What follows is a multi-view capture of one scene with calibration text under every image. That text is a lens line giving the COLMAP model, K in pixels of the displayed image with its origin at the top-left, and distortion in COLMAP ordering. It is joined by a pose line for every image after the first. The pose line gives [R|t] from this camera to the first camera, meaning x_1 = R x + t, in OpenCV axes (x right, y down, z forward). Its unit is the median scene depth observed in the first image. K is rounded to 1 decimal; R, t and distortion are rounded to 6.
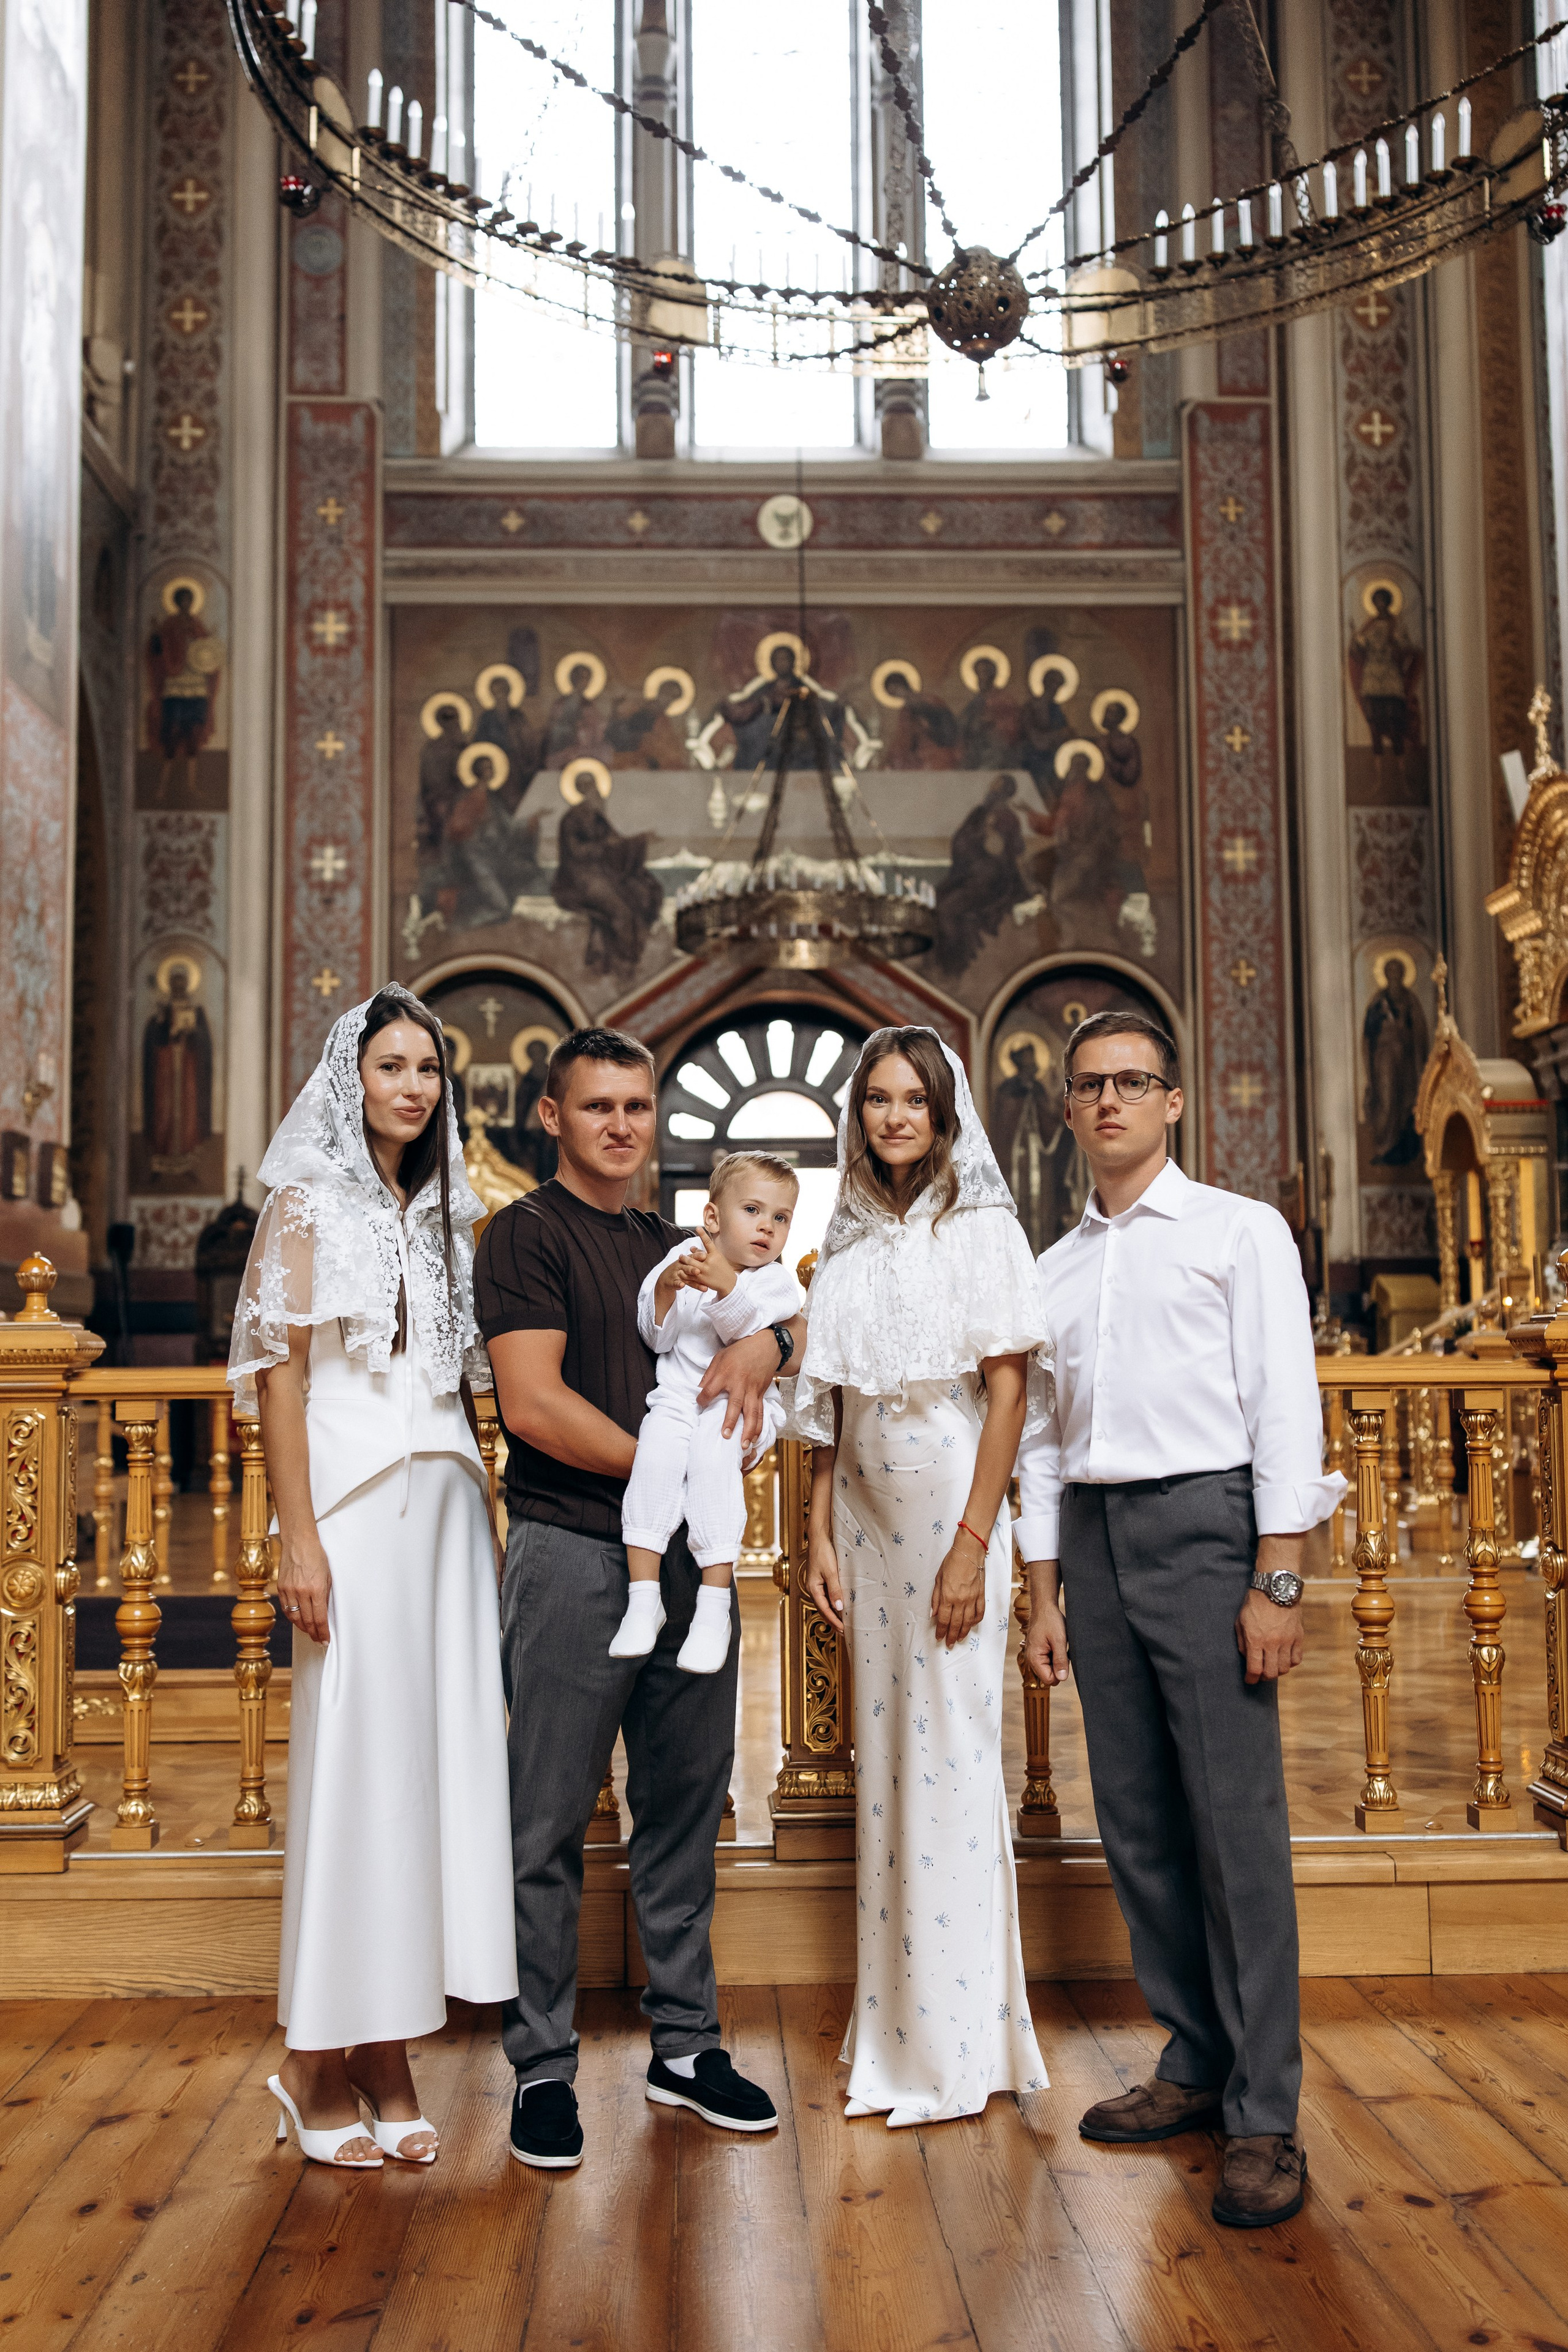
lens RADIAL K [[2315.2, 0, 784.0], [0, 2315.2, 1176.0], [0, 0, 1]] dist [0.020132, -0.029653]
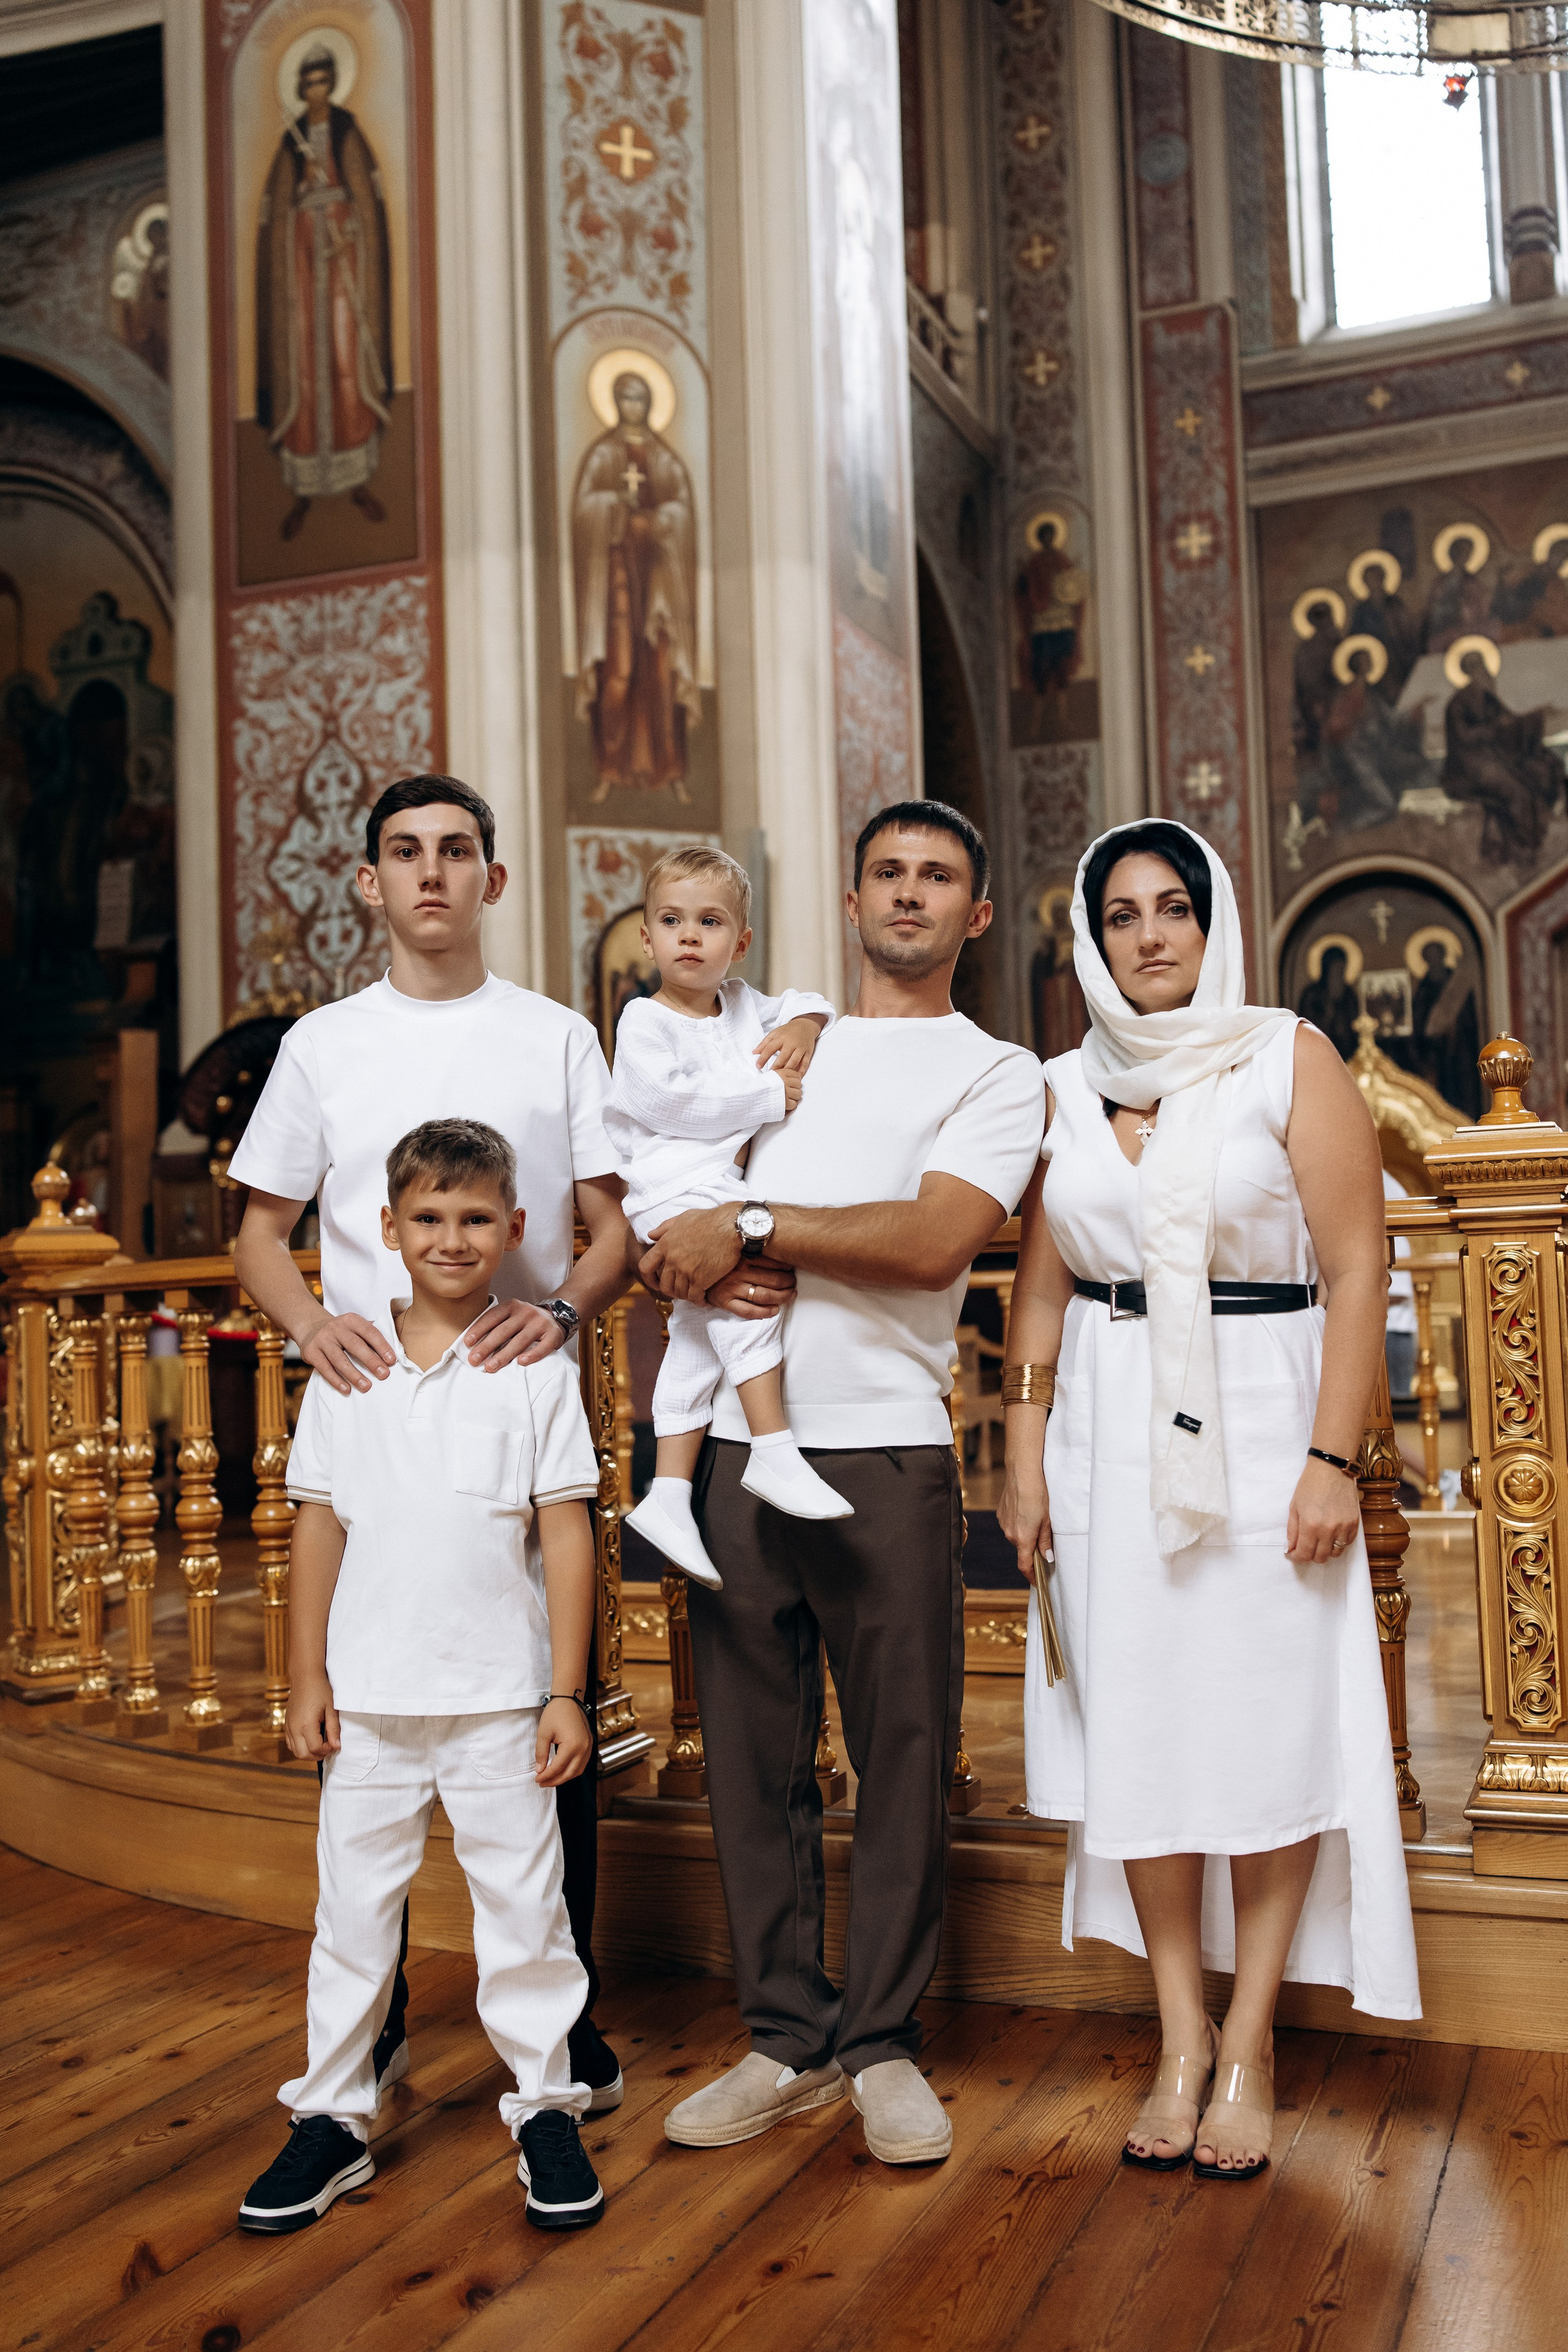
lens RADIAL K [[2231.2, 0, 784.0], [0, 2231.2, 1176.0], [0, 0, 1]] dist [0.014596, -0.023452]
pose [[0.913161, -0.045492, -0.405053, 0.017269], [0.055614, 0.998364, 0.013250, 0.010498], [0.403788, -0.034626, 0.914197, 0.052939]]
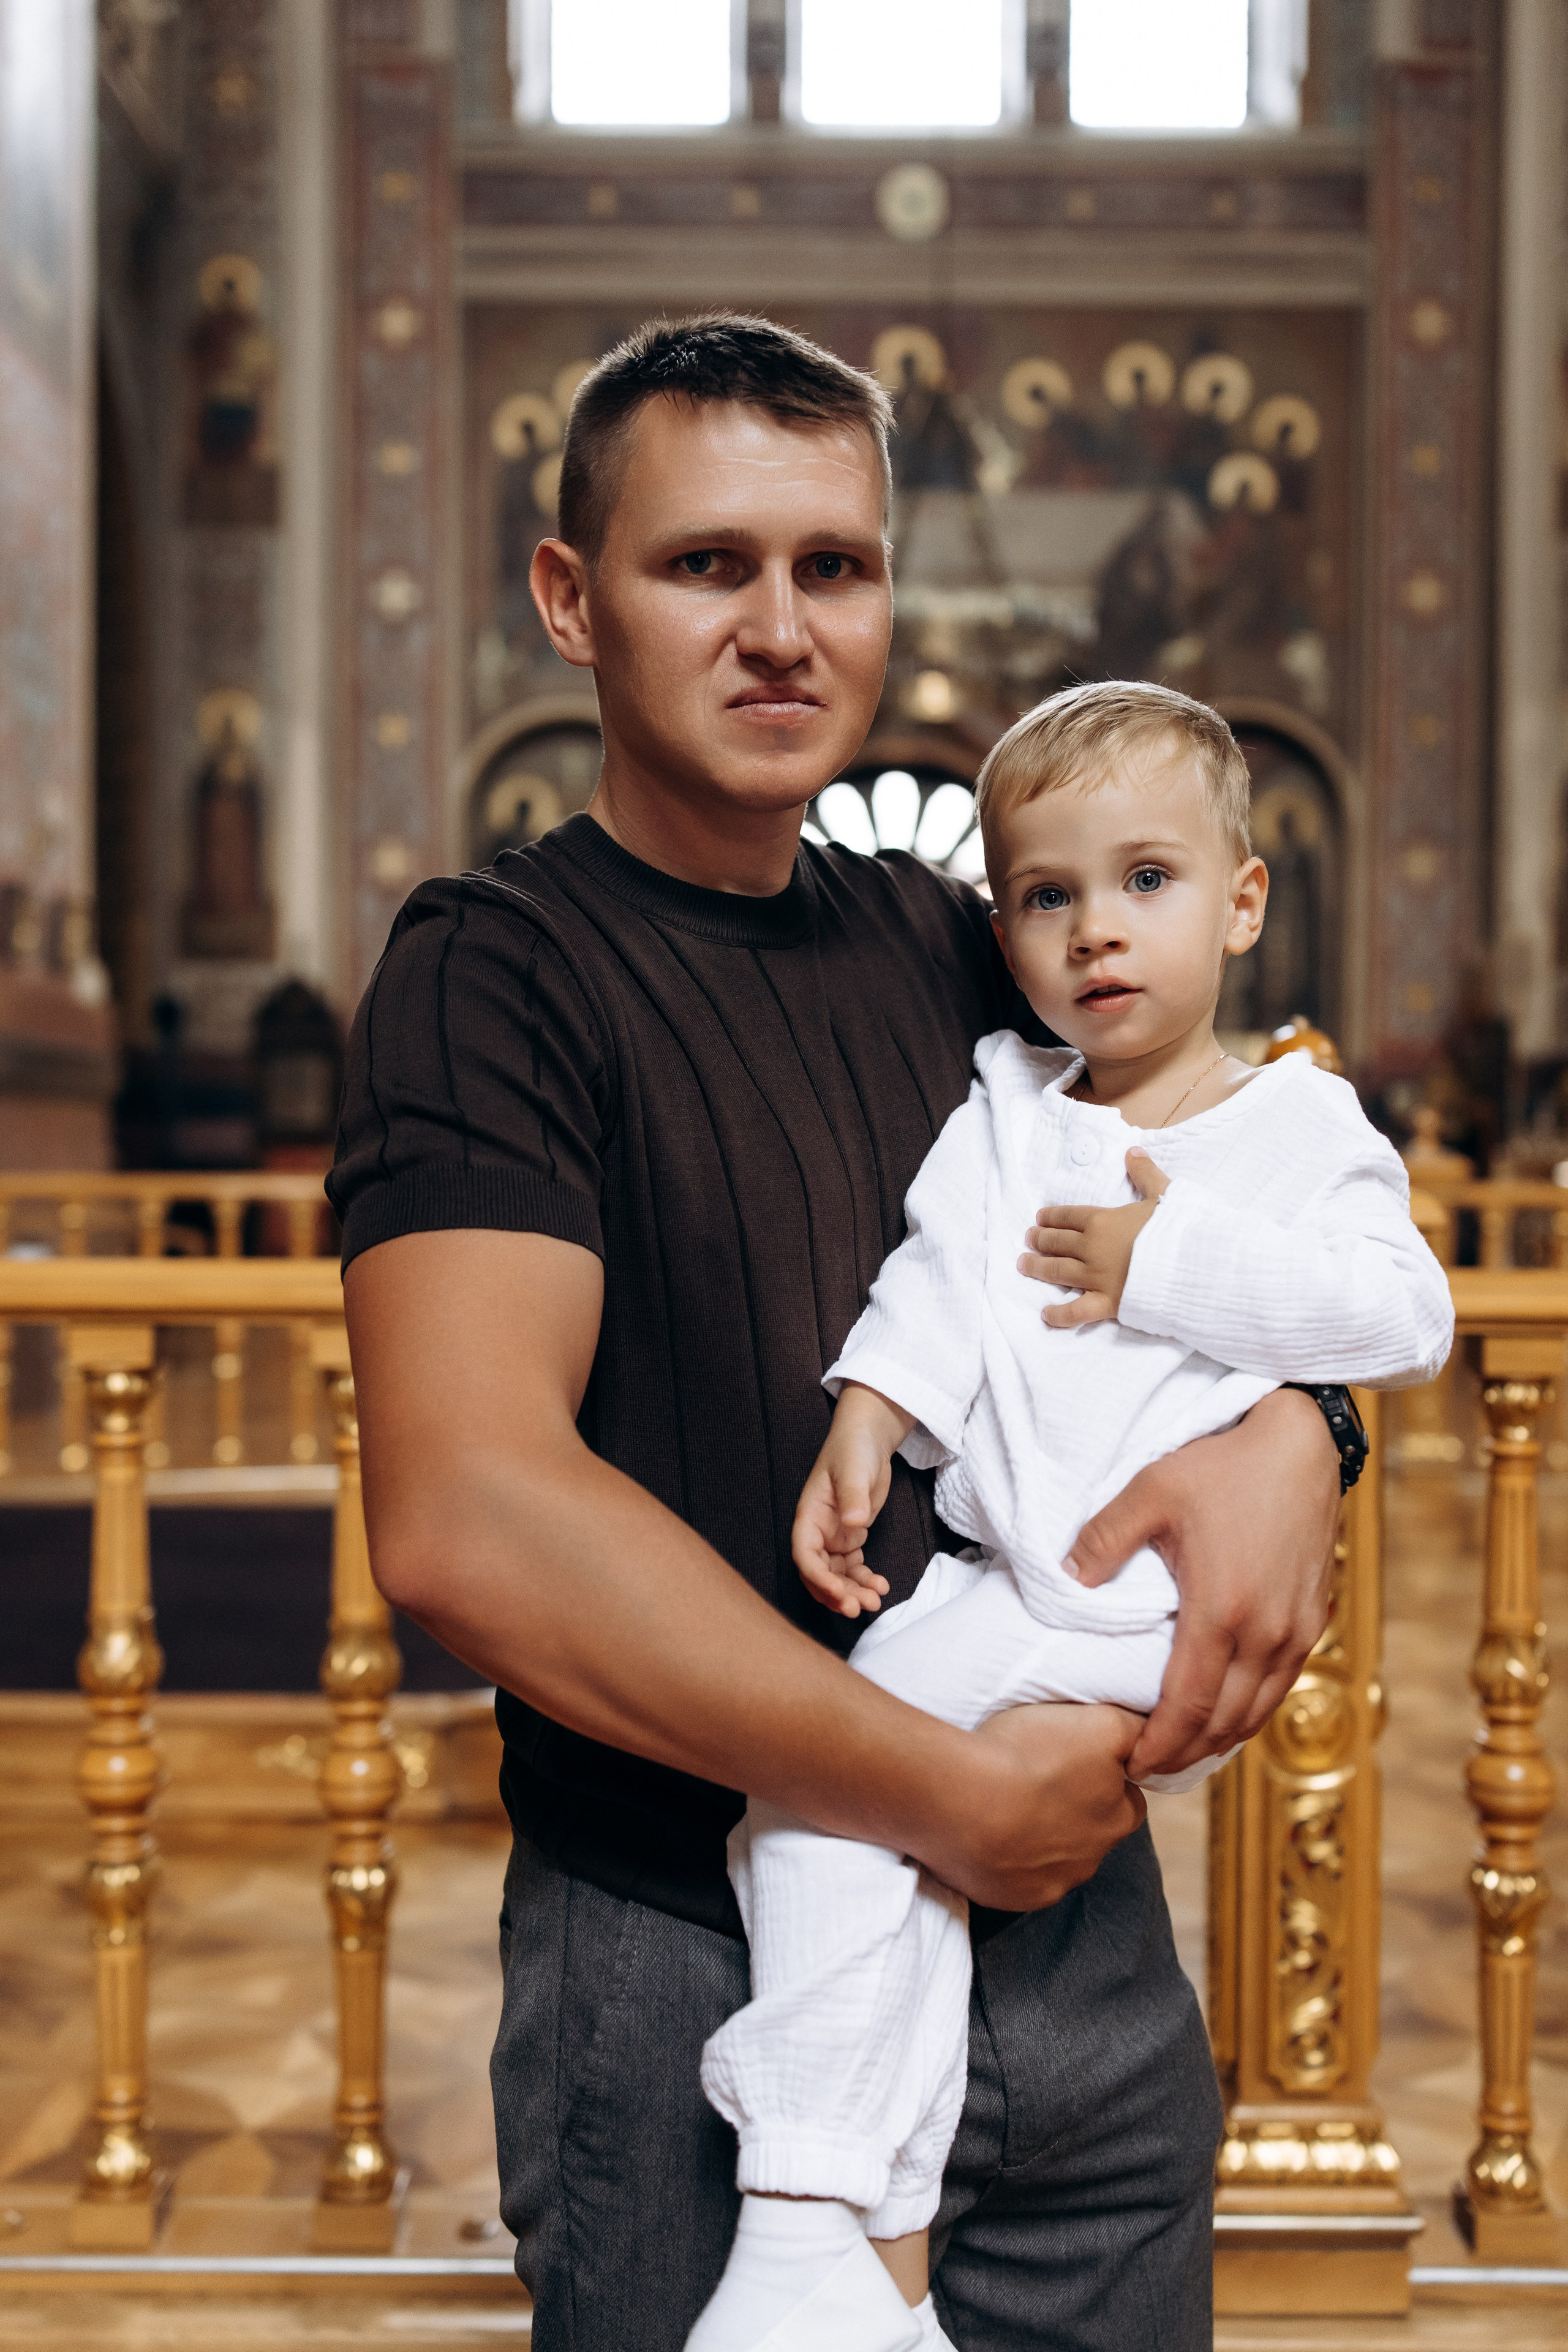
lens RADIAL K [[2295.0, 0, 781.2], [0, 2295.0, 1189.4], [0, 0, 1]] dist [0.000431, -0.005333]
pose [[0.999311, 0.016761, -0.033111, -0.014851], [-0.013440, 0.995085, 0.098112, 0.003987], [0.034593, -0.097599, 0.994624, 0.103521]]
